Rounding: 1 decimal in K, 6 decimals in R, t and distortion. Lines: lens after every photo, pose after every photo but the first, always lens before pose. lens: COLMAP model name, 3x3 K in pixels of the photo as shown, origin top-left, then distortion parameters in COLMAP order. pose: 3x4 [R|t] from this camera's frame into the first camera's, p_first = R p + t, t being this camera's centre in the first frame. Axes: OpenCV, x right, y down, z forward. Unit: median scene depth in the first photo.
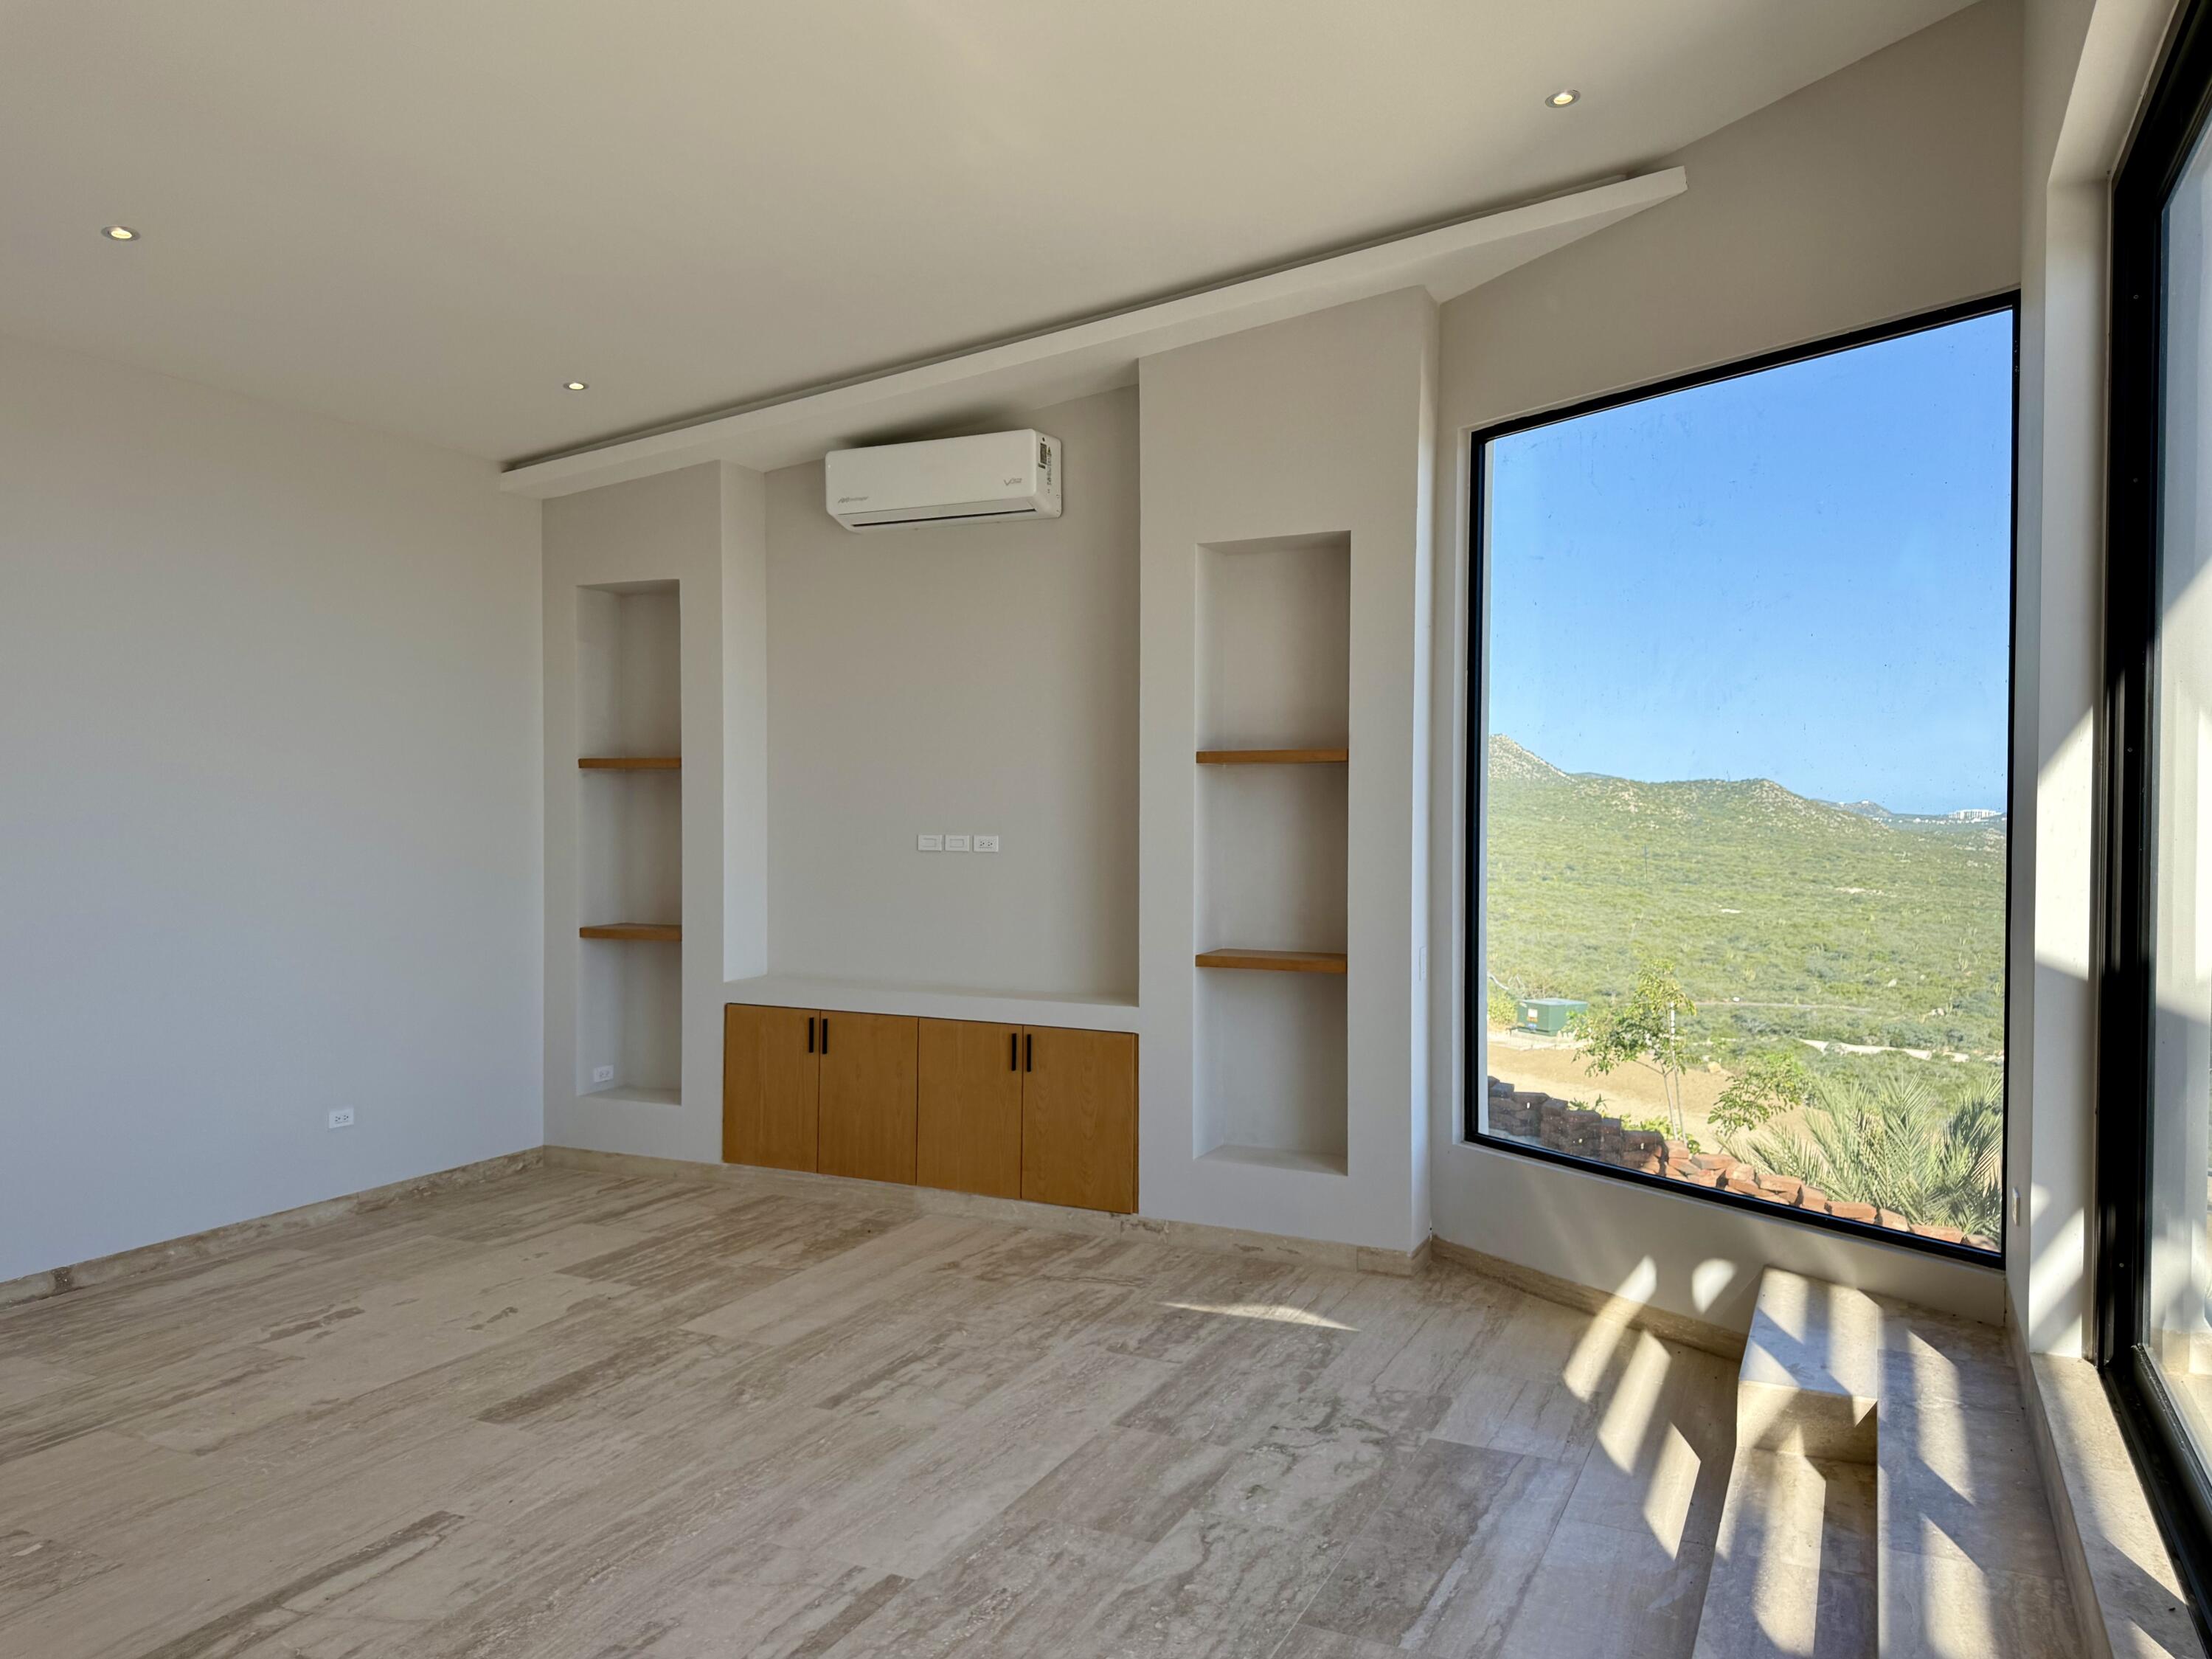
lens RADIAL K [[1601.3, 0, 1106.0], [0, 1601.3, 829.5], [0, 0, 1]] dist [0.202738, -0.385296]
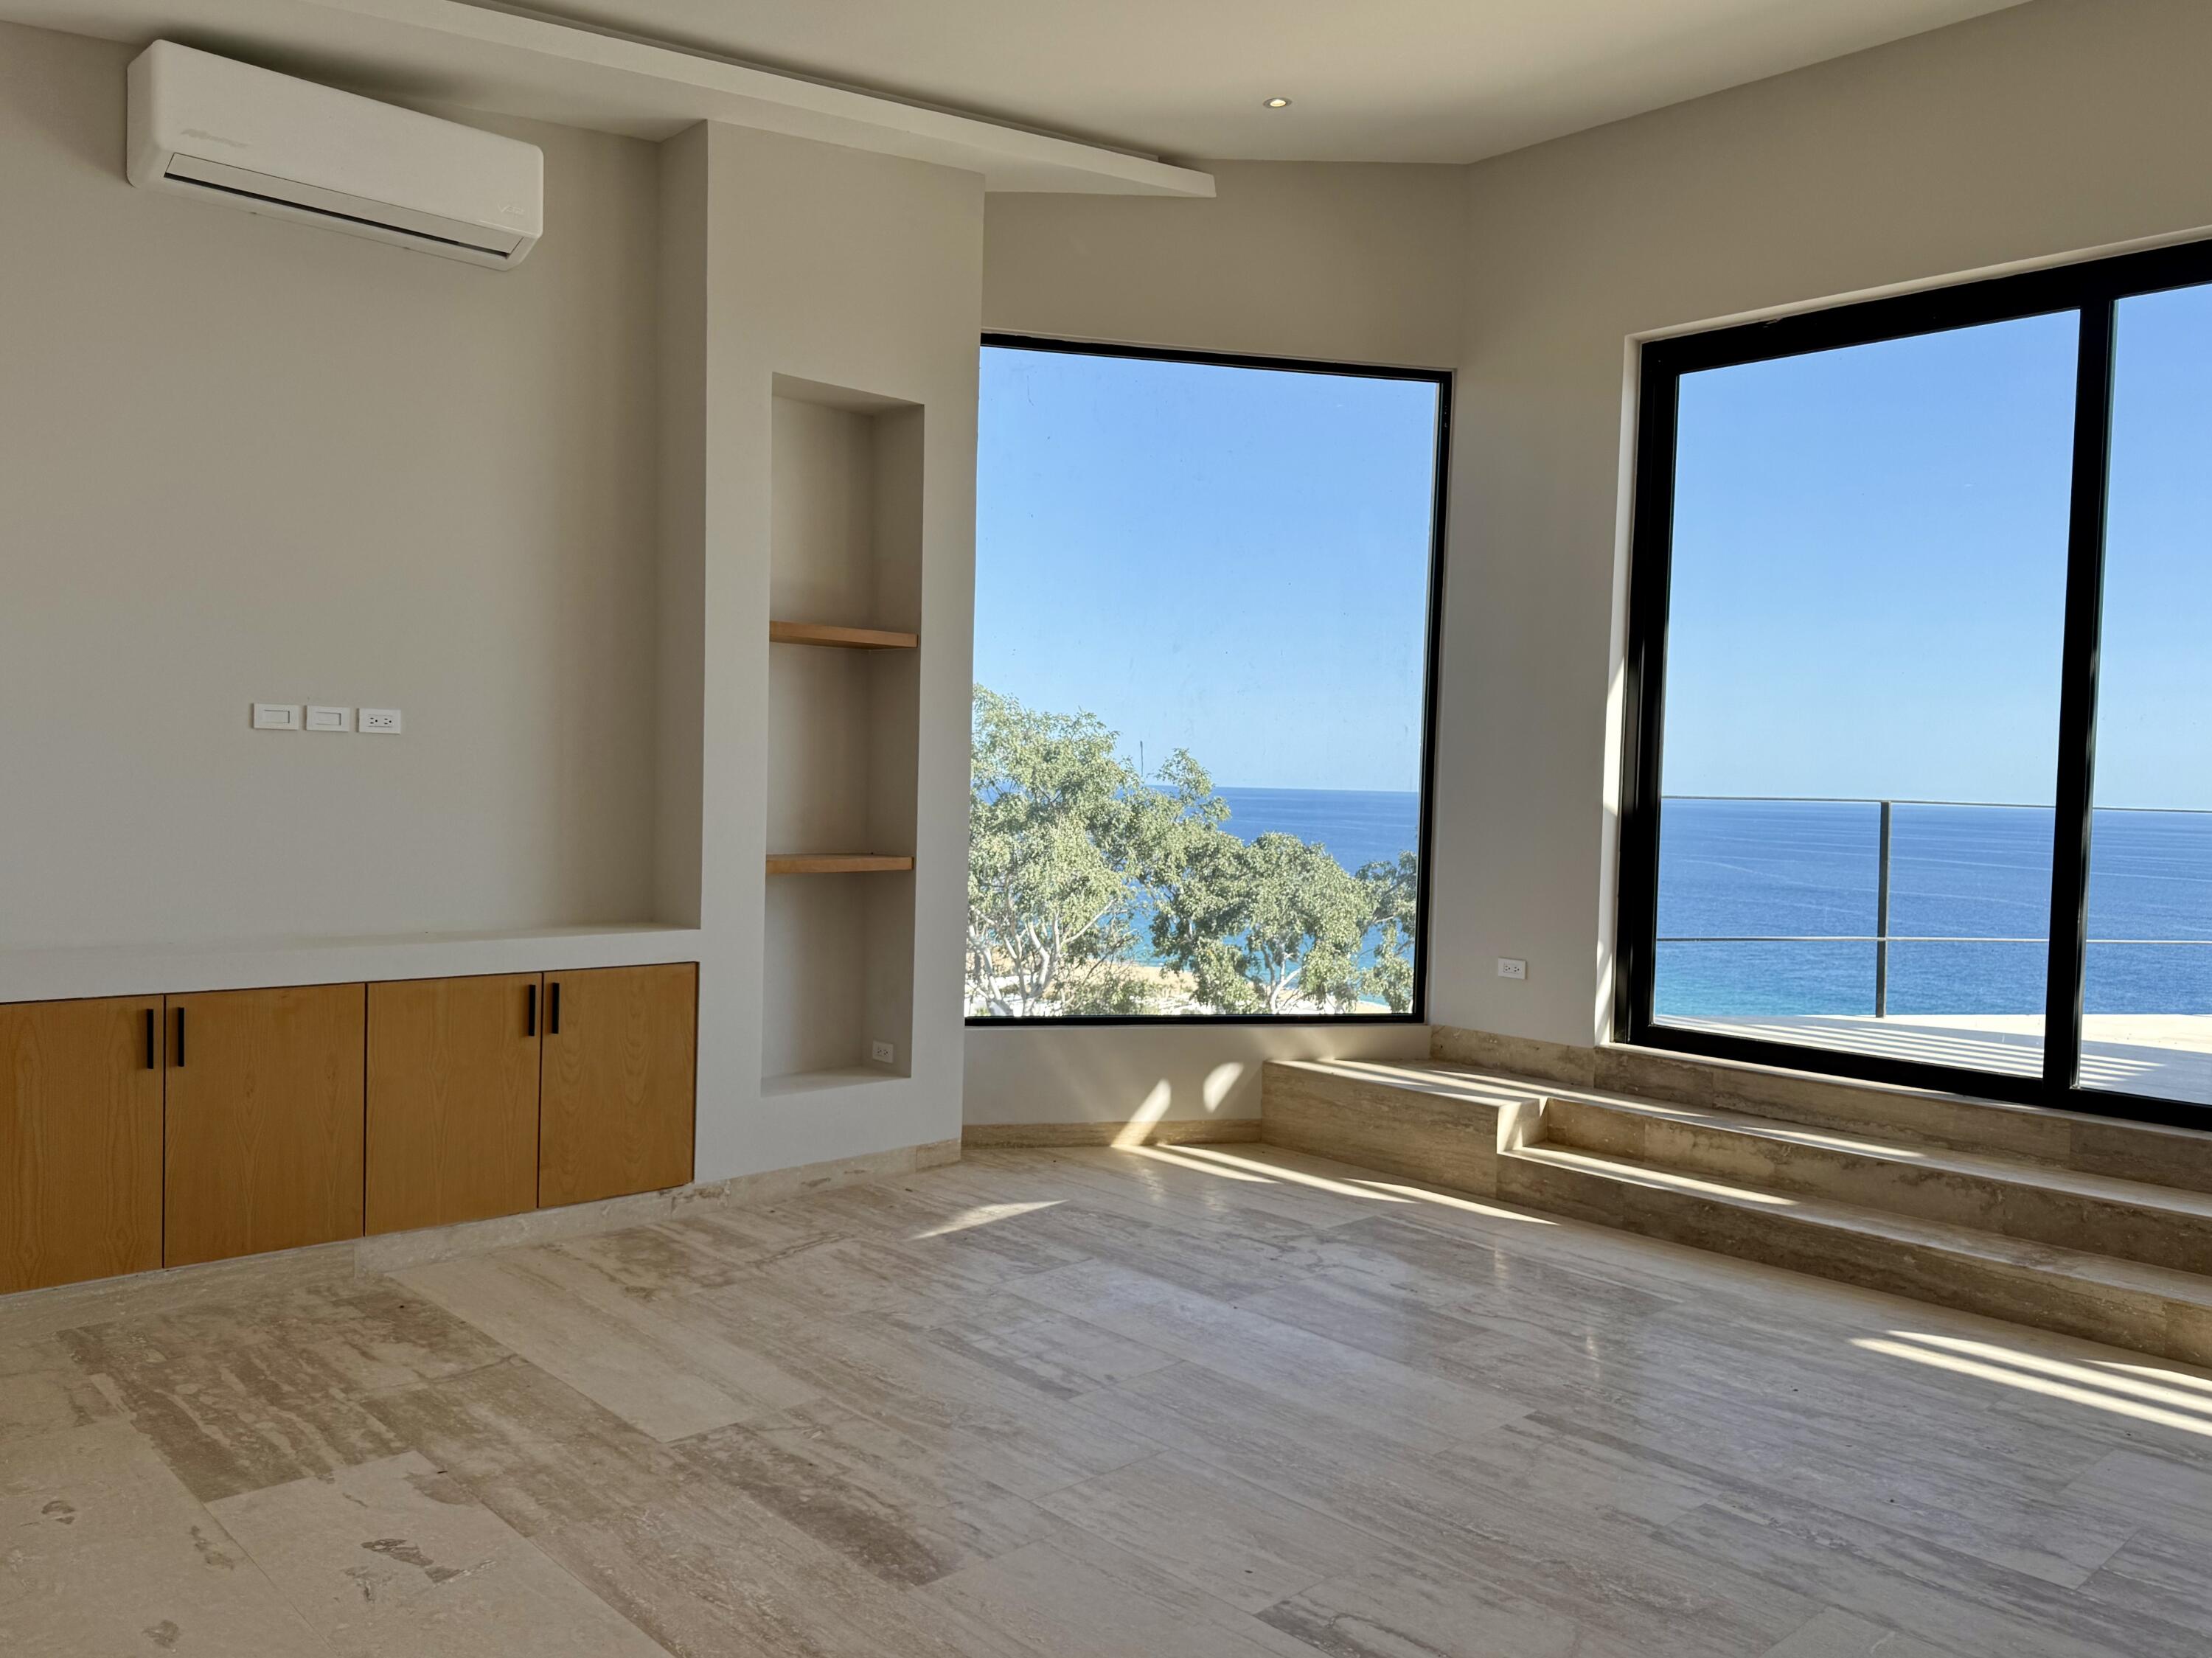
lens RADIAL K [[1649.4, 0, 1107.1], [0, 1649.4, 831.7], [0, 0, 1]] dist [0.098598, -0.150251]
pose [[0.356536, -0.023473, 0.933987, -0.753544], [-0.005506, 0.999614, 0.027224, 0.041342], [-0.934266, -0.014849, 0.356269, 0.561962]]
